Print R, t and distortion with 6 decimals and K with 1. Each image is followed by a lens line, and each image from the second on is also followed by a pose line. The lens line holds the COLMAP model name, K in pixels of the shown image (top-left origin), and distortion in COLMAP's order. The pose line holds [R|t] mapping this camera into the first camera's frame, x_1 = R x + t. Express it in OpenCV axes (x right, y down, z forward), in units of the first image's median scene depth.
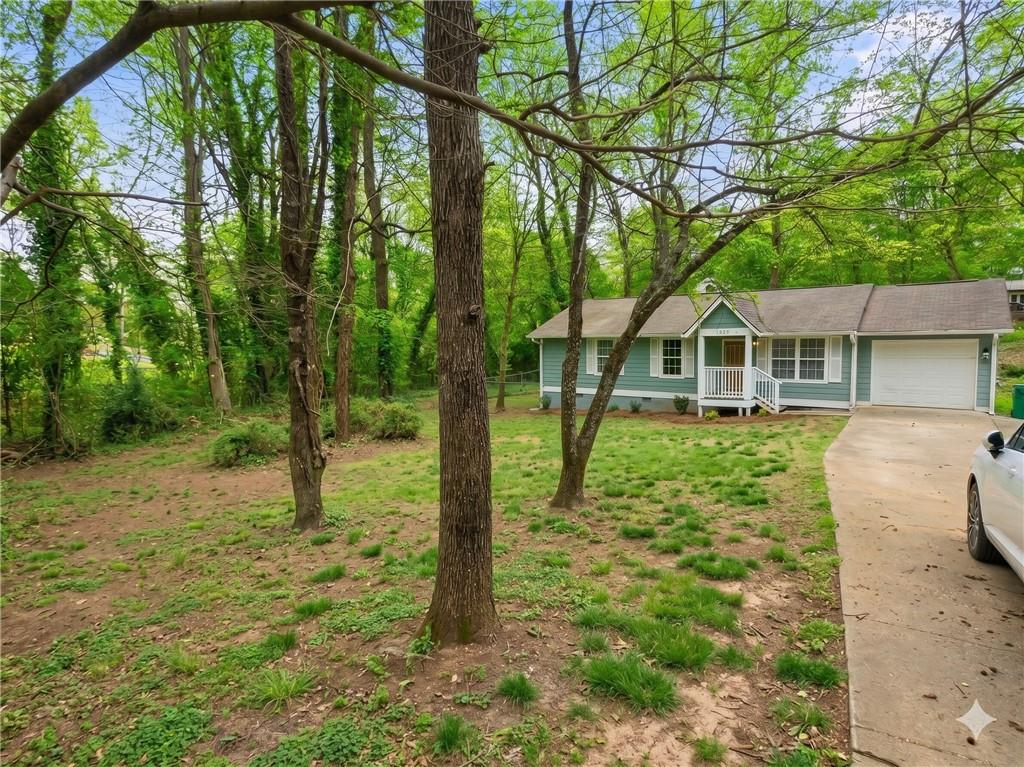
lens RADIAL K [[629.2, 0, 504.6], [0, 629.2, 377.6], [0, 0, 1]] dist [-0.000571, -0.004053]
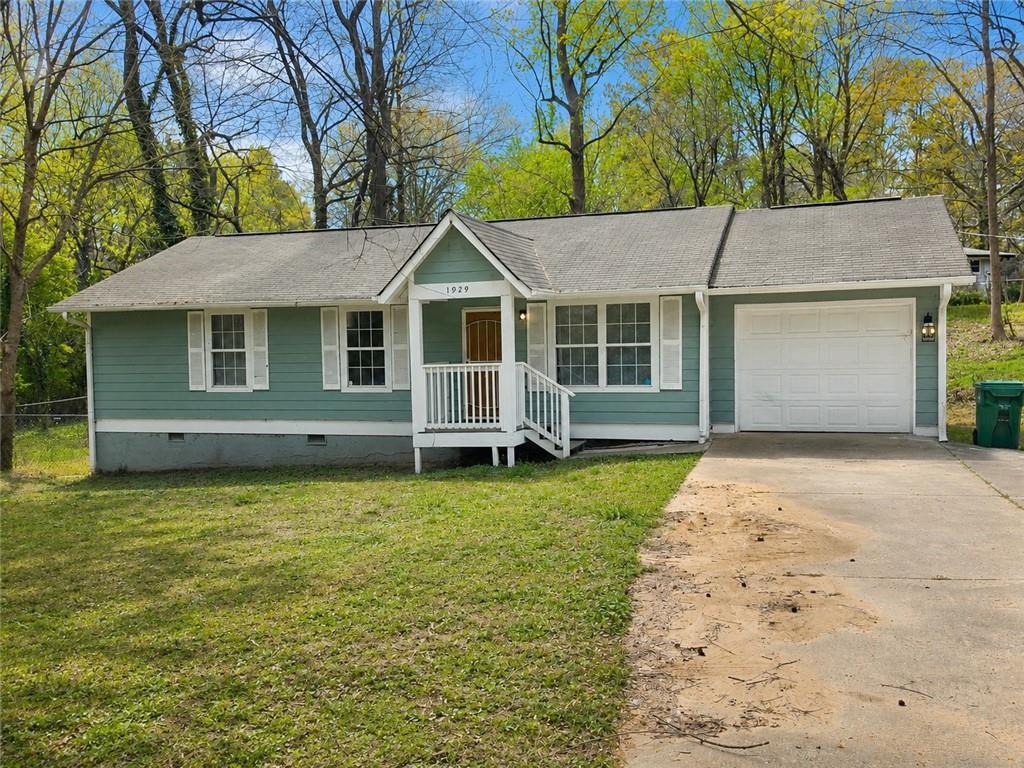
lens RADIAL K [[973.4, 0, 512.5], [0, 973.4, 387.2], [0, 0, 1]] dist [0.035918, 0.000000]
pose [[0.951612, -0.025417, 0.306250, 0.159969], [0.031417, 0.999399, -0.014678, 0.012911], [-0.305693, 0.023589, 0.951838, 0.286410]]
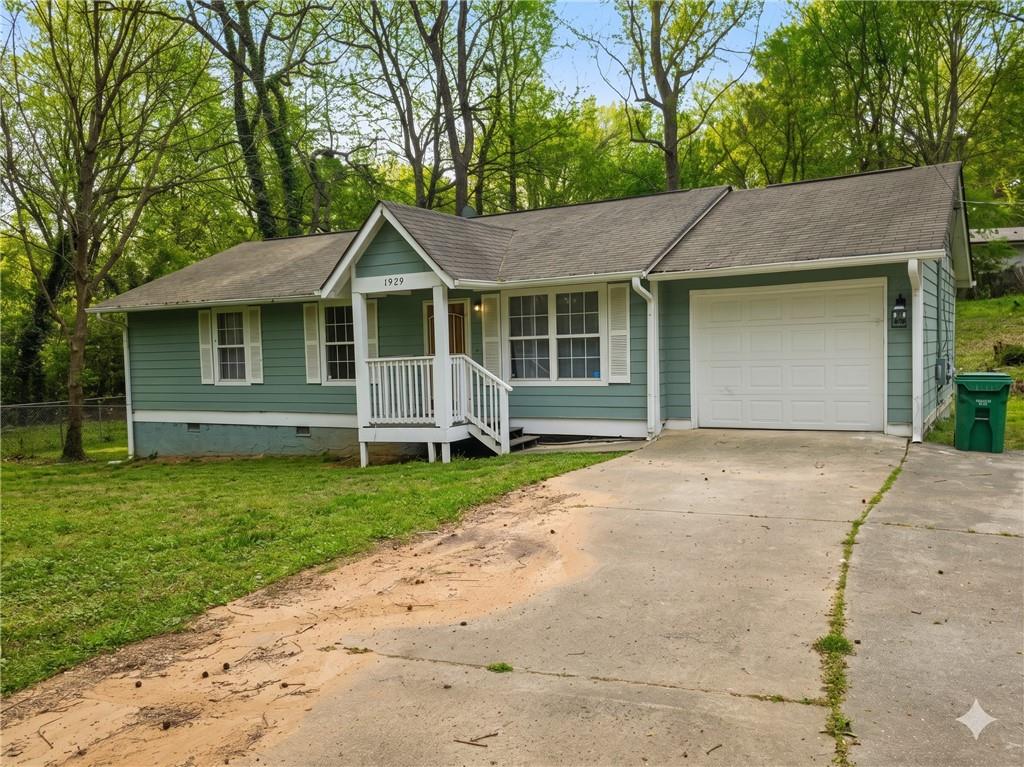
lens RADIAL K [[867.1, 0, 511.6], [0, 867.1, 383.8], [0, 0, 1]] dist [0.050771, 0.000509]
pose [[0.993641, -0.031228, 0.108181, 0.362909], [0.032611, 0.999407, -0.011046, 0.012628], [-0.107772, 0.014503, 0.994070, 0.348959]]
